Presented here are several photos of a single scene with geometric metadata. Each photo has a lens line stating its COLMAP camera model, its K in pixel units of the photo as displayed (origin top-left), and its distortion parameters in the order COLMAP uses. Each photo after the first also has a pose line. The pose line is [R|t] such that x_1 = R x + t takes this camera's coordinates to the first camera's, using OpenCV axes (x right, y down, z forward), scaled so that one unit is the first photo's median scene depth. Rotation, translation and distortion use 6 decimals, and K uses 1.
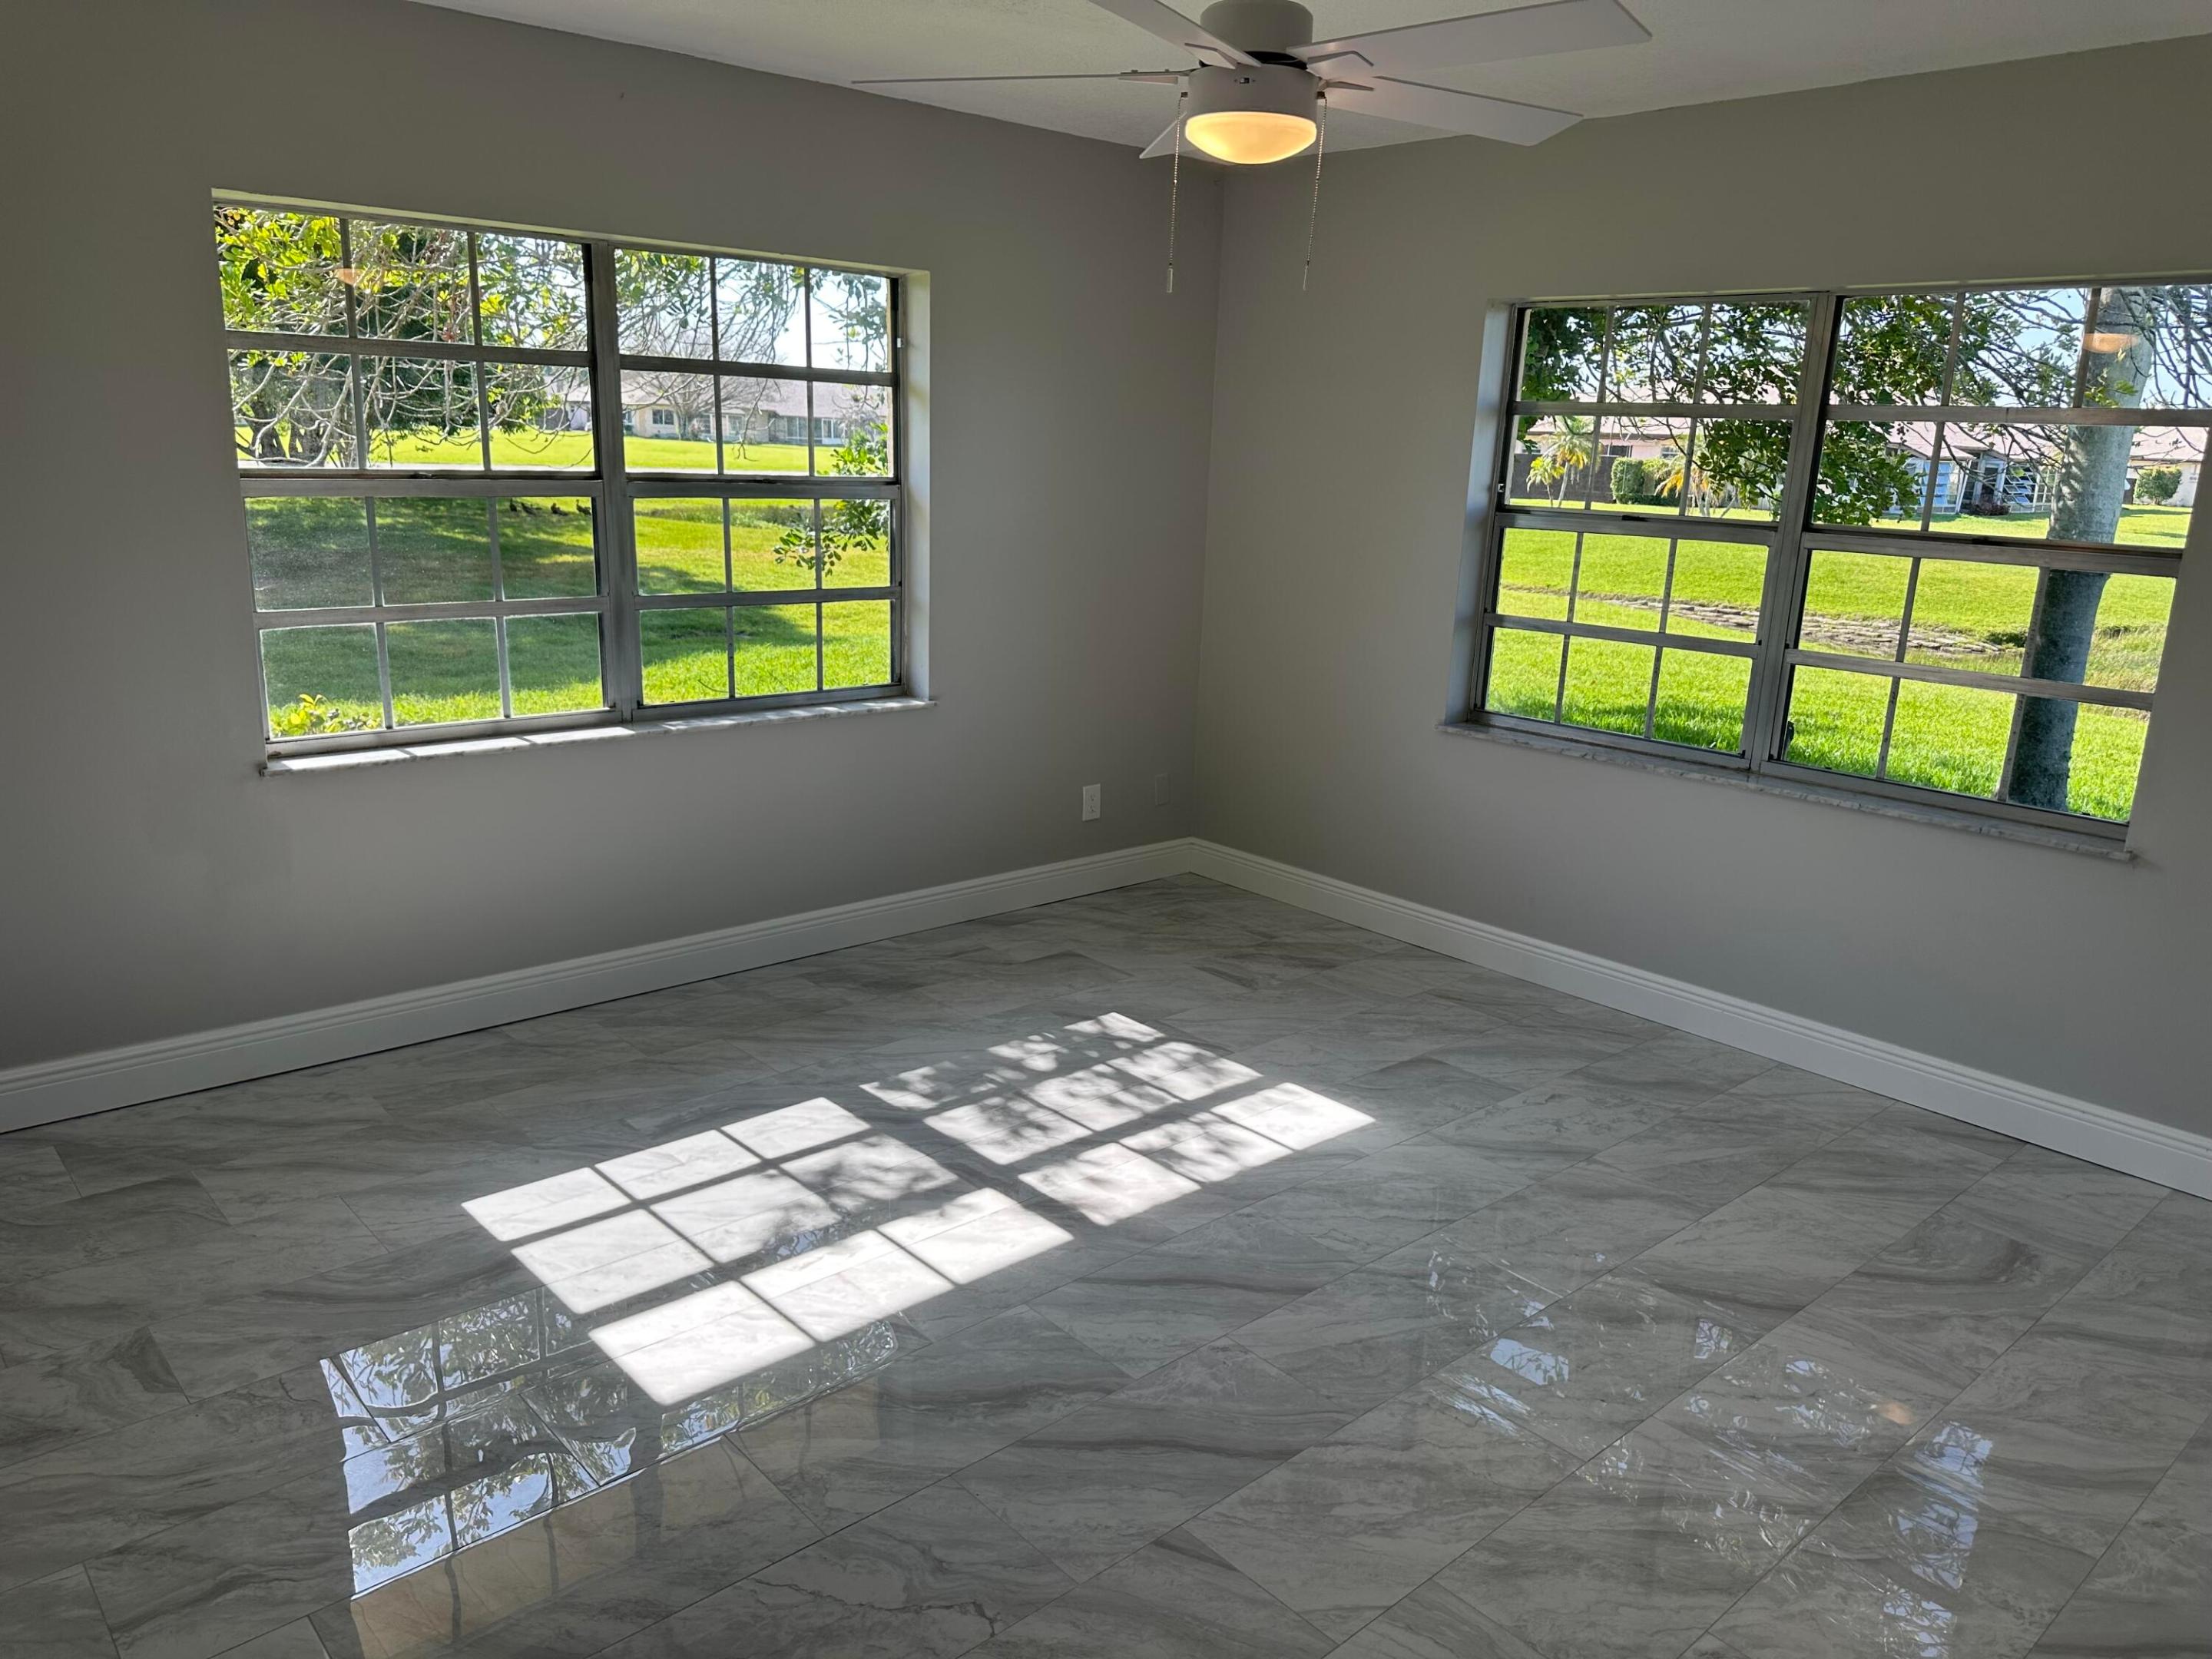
lens RADIAL K [[1435.8, 0, 997.6], [0, 1435.8, 808.1], [0, 0, 1]] dist [0.176083, -0.173756]
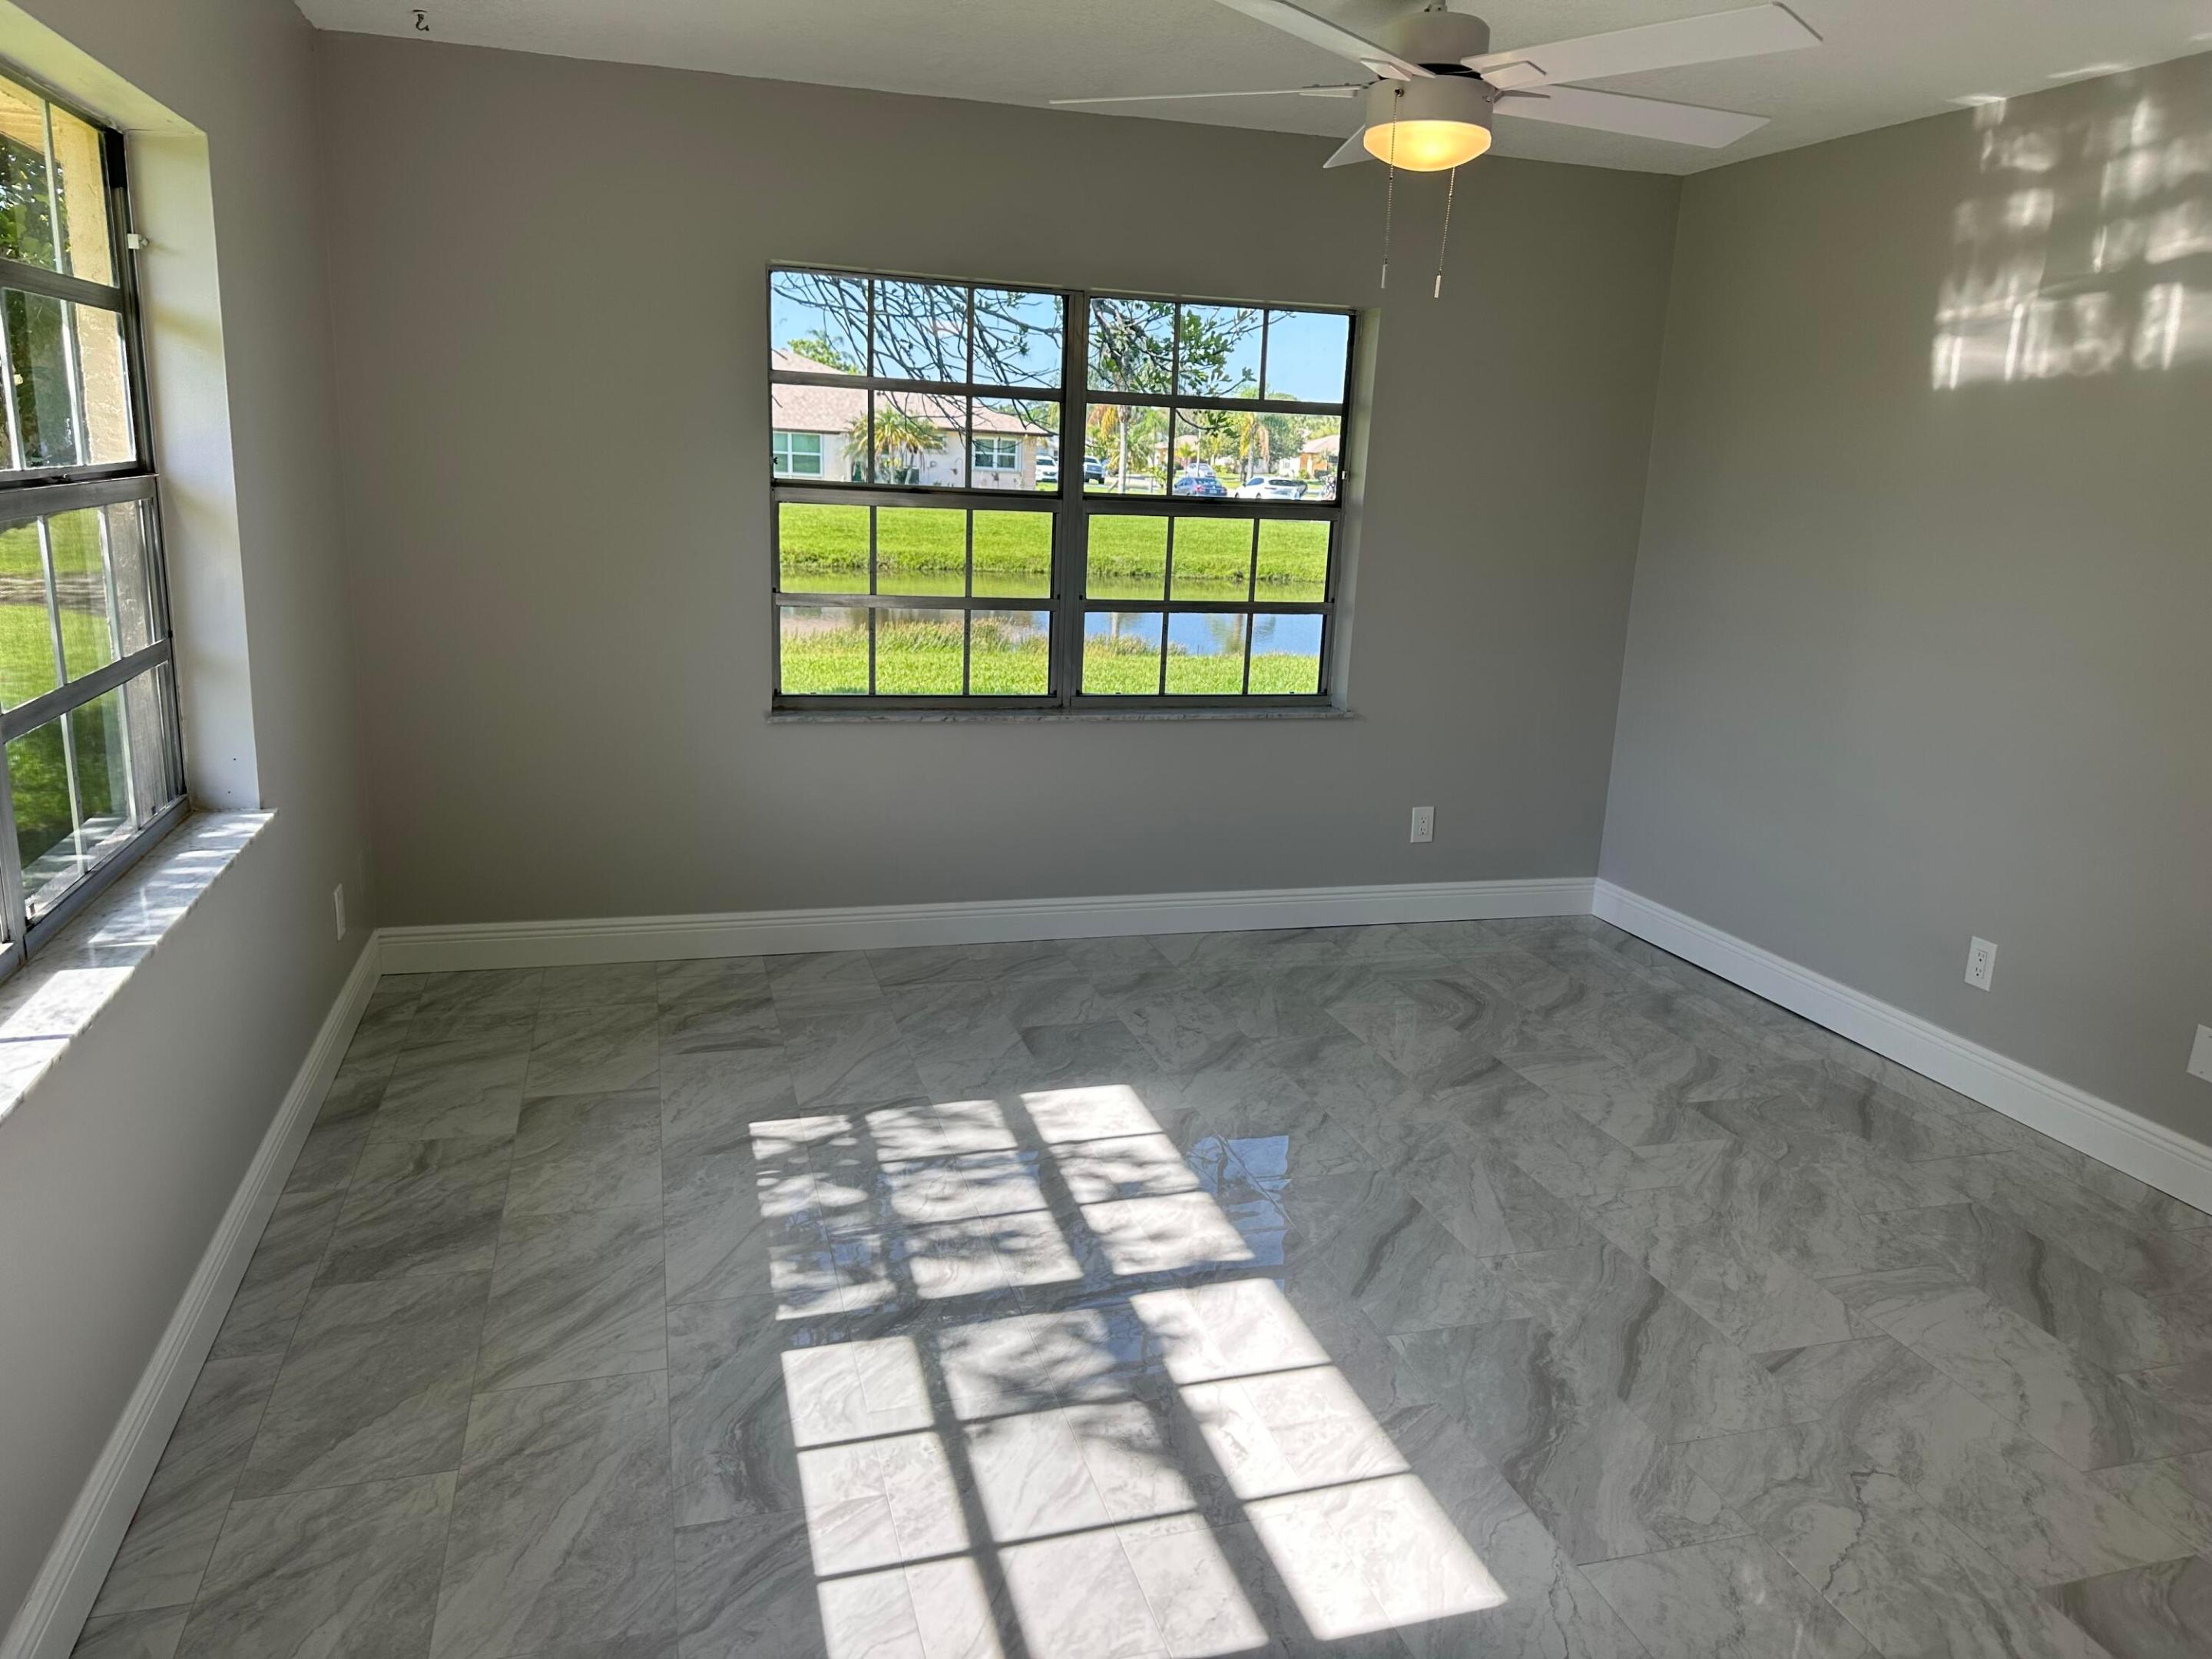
lens RADIAL K [[1552.9, 0, 1106.0], [0, 1552.9, 829.5], [0, 0, 1]] dist [0.161117, -0.255735]
pose [[0.442739, -0.229112, 0.866885, -0.668019], [0.199781, 0.967707, 0.153726, -0.134725], [-0.874111, 0.105126, 0.474213, 0.478333]]
